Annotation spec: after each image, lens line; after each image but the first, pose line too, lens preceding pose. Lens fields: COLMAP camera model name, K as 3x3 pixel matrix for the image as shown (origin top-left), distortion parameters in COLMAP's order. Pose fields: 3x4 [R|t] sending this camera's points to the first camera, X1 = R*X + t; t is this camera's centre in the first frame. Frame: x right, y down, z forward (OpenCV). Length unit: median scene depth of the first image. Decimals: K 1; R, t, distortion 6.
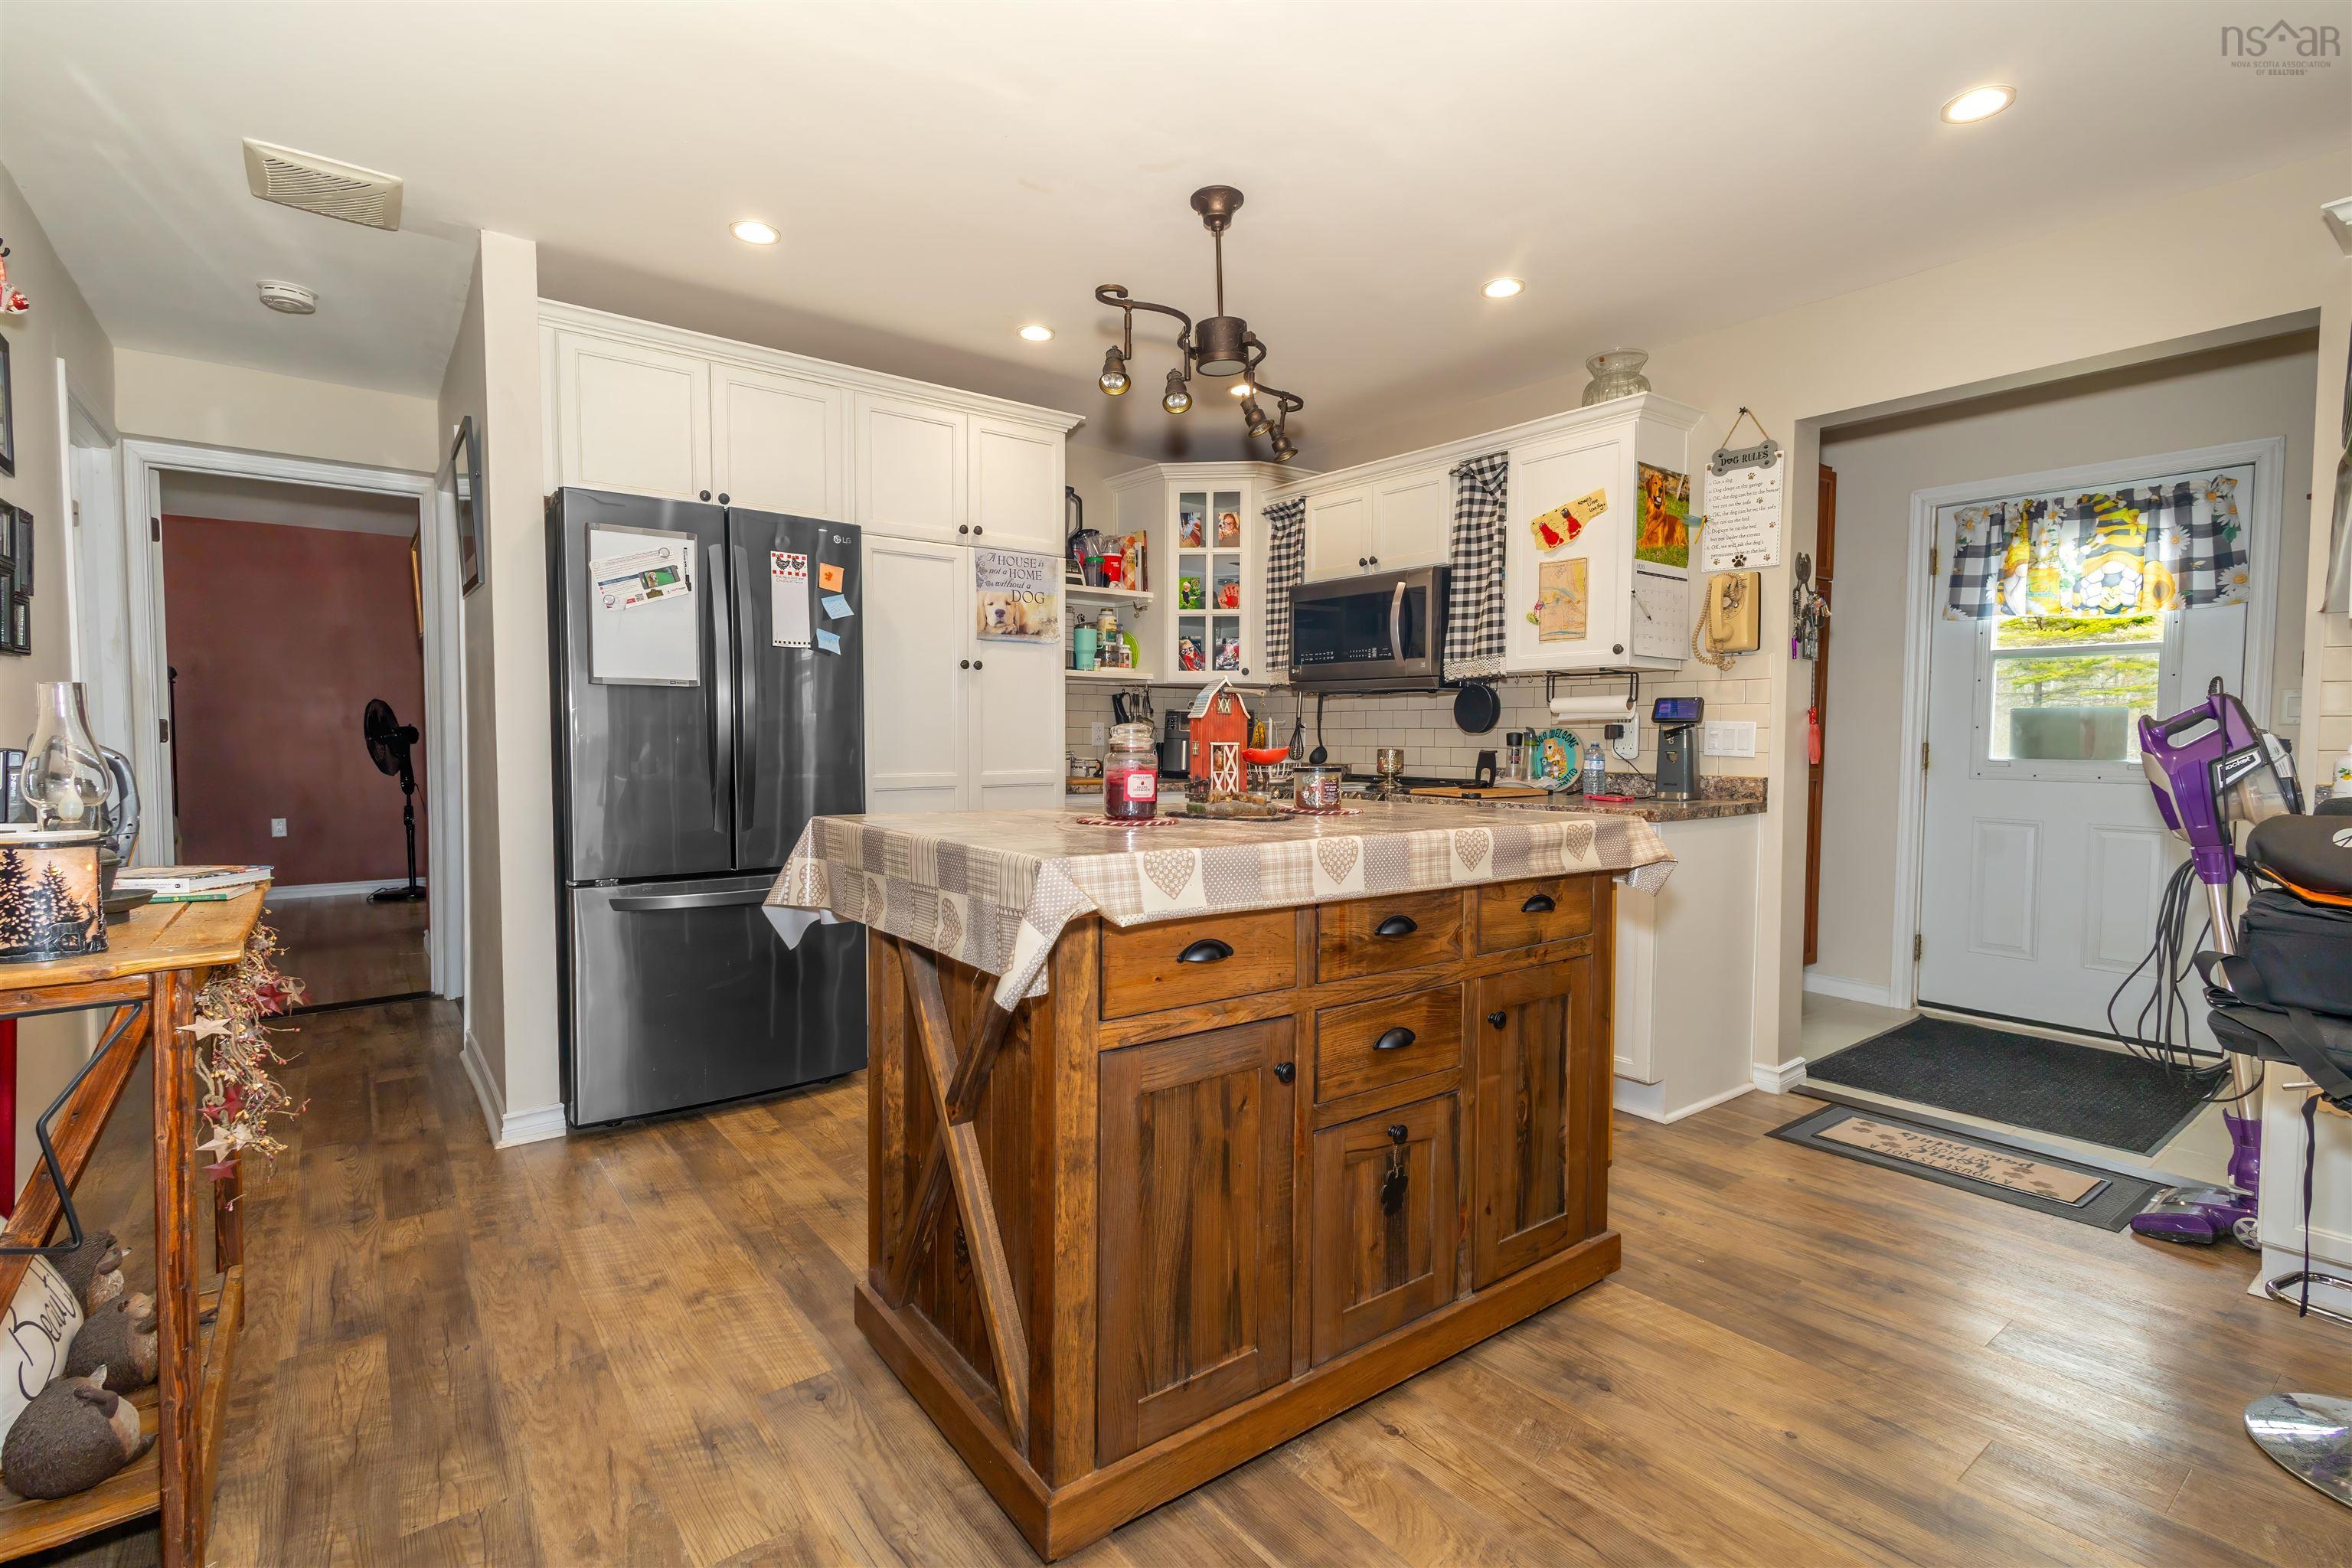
lens RADIAL K [[1076.8, 0, 1175.1], [0, 1076.8, 784.1], [0, 0, 1]] dist [0.004925, -0.001134]
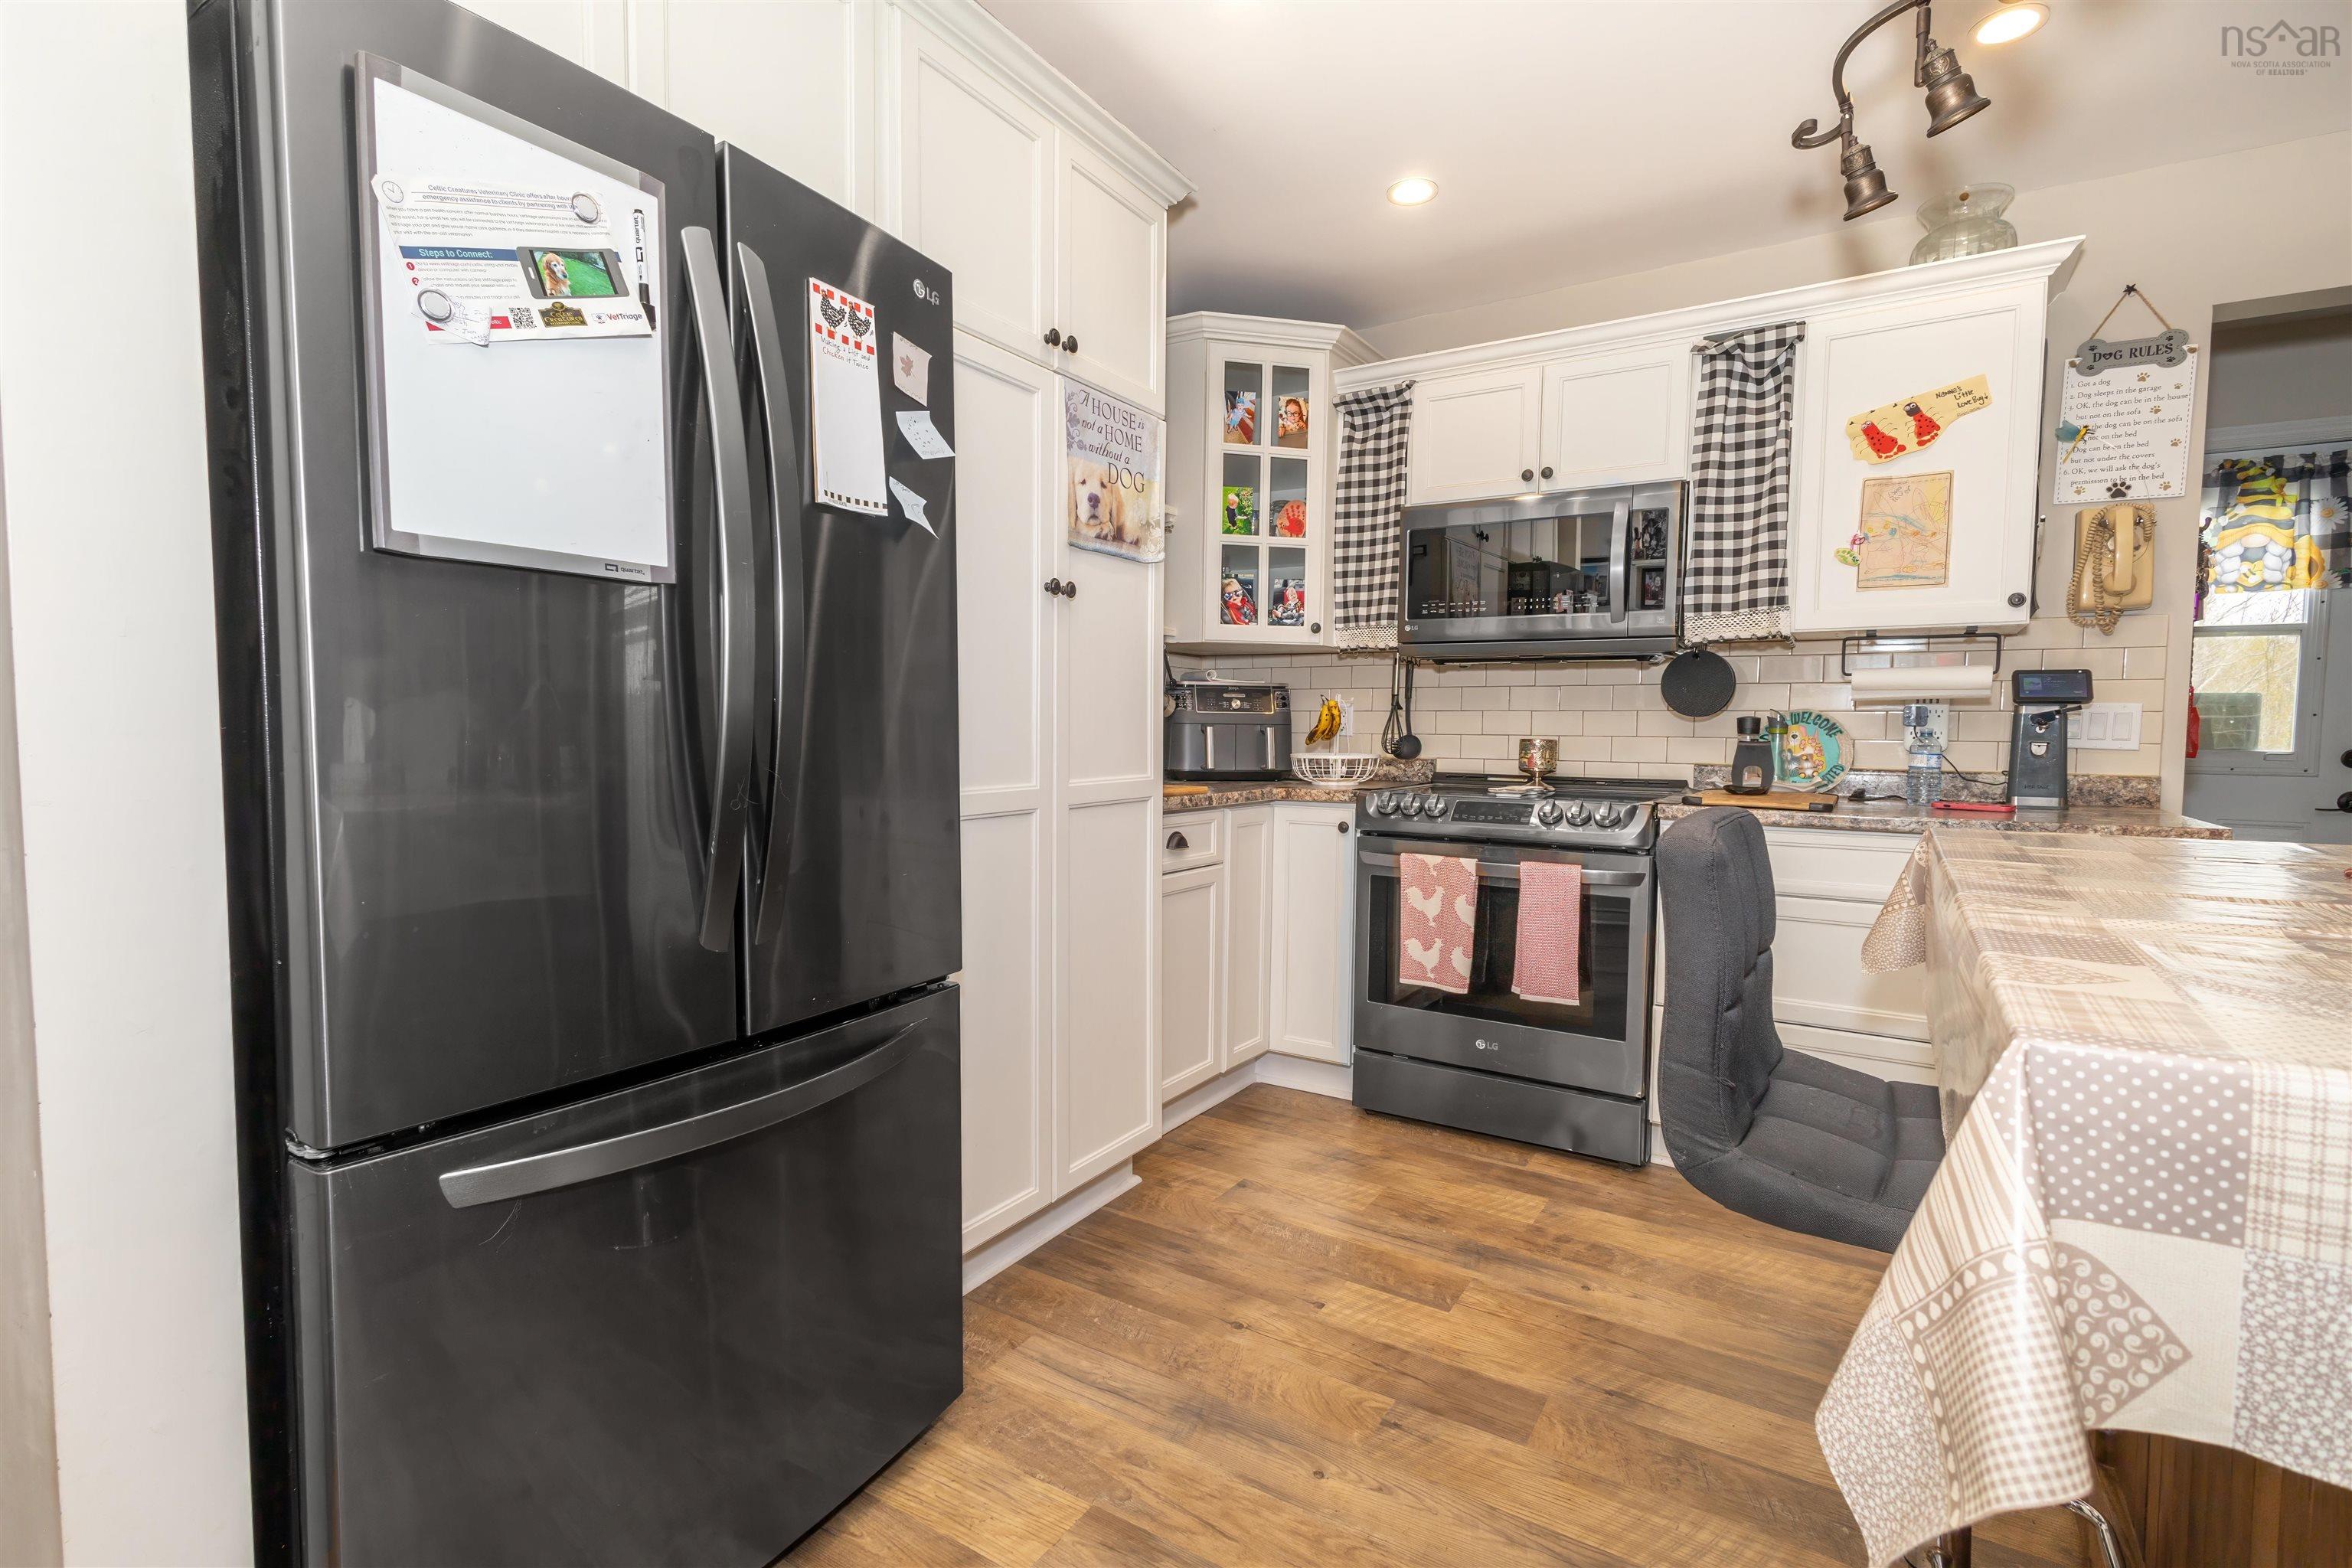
lens RADIAL K [[1076.8, 0, 1169.6], [0, 1076.8, 782.3], [0, 0, 1]] dist [0.004925, -0.001134]
pose [[0.941726, -0.014356, 0.336074, -0.318440], [0.010820, 0.999865, 0.012391, -0.016964], [-0.336207, -0.008033, 0.941754, 0.451988]]
